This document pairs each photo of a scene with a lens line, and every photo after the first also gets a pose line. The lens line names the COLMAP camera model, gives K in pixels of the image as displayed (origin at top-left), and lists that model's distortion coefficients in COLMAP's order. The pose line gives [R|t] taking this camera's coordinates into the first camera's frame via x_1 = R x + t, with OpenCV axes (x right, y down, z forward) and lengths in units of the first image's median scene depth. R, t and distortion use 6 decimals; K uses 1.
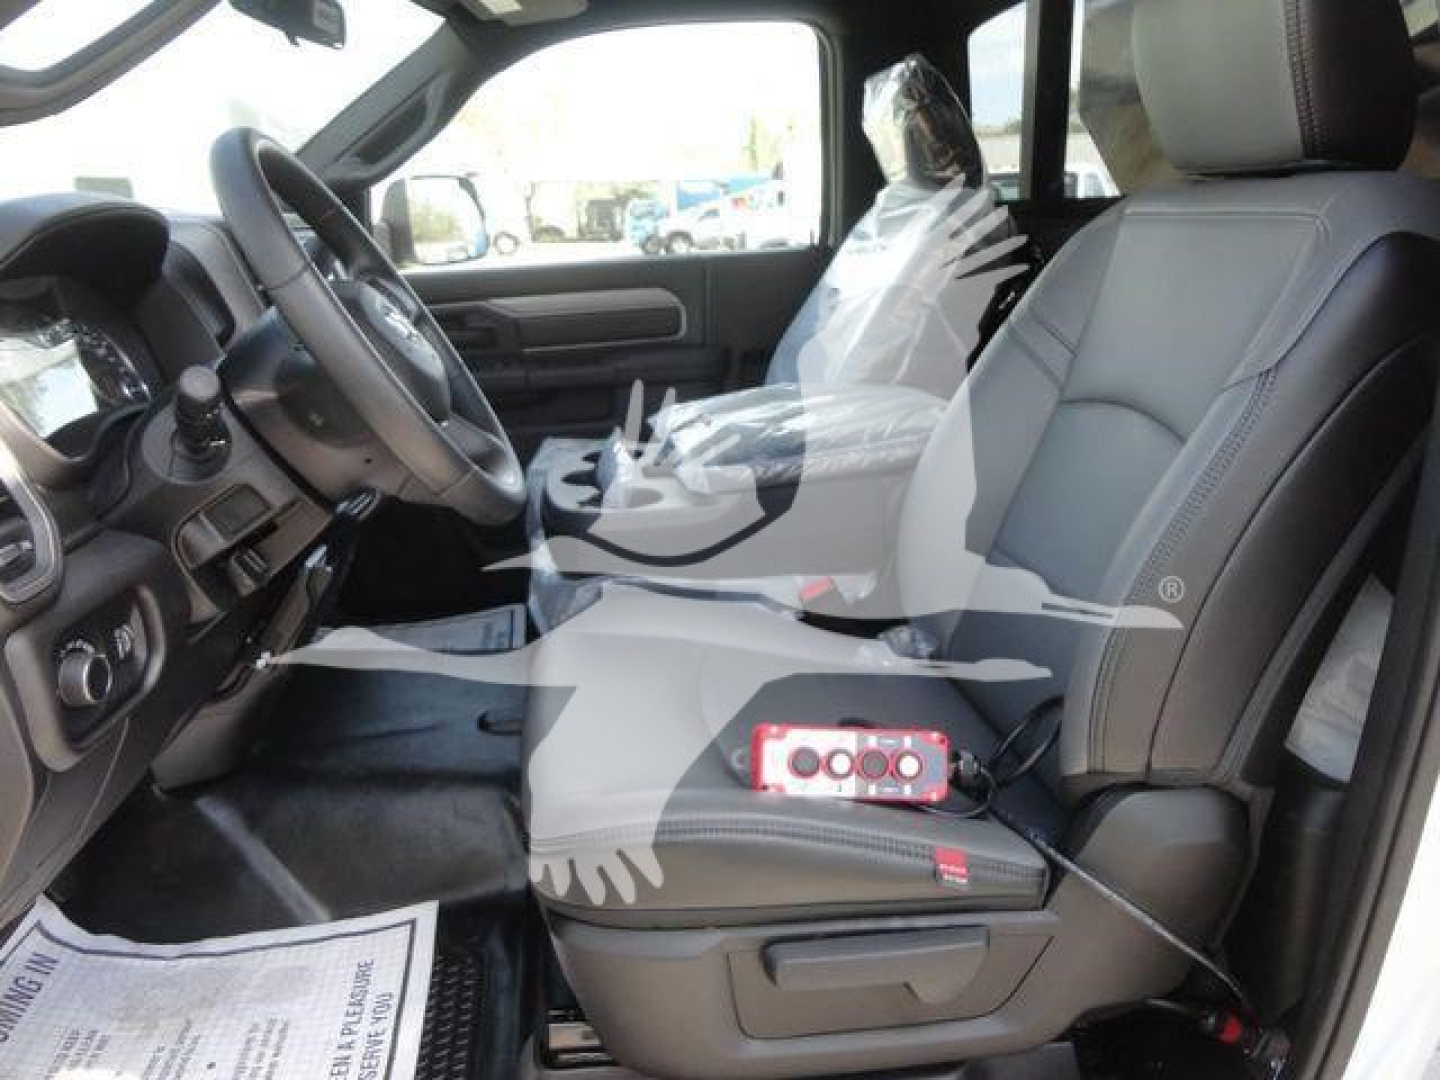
lens RADIAL K [[1060.7, 0, 717.5], [0, 1060.7, 545.0], [0, 0, 1]] dist [-0.017733, 0.003434]
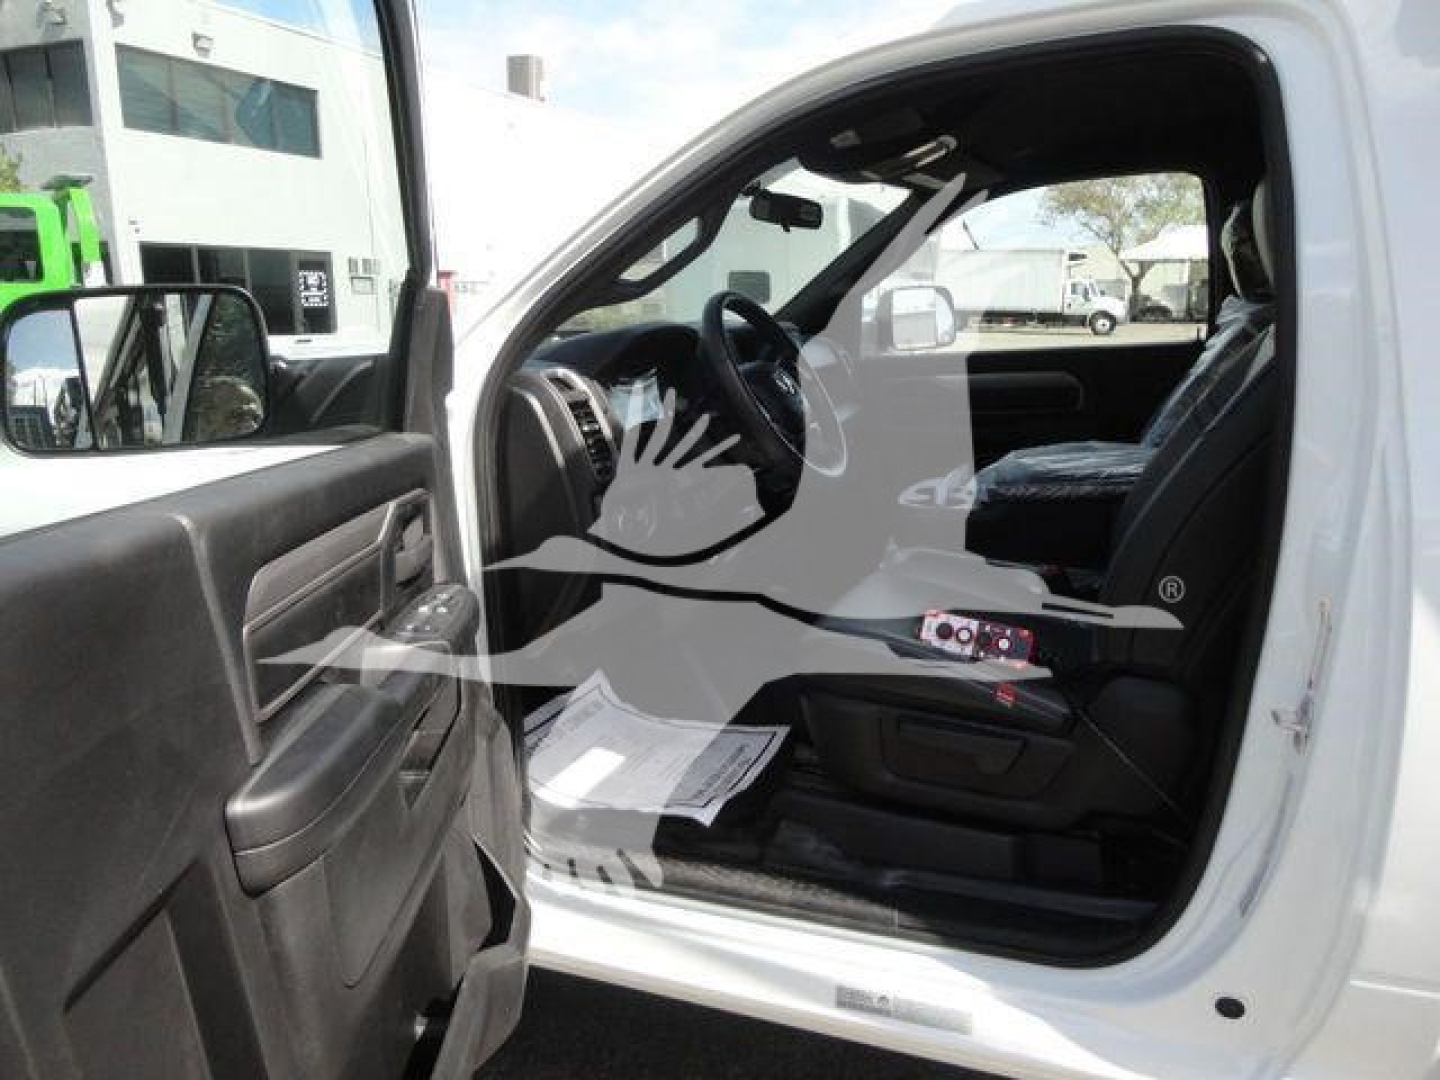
lens RADIAL K [[1060.7, 0, 717.5], [0, 1060.7, 545.0], [0, 0, 1]] dist [-0.017733, 0.003434]
pose [[0.850761, 0.116826, -0.512404, 0.471833], [-0.151351, 0.988138, -0.026002, 0.117786], [0.503288, 0.099674, 0.858351, -0.544440]]
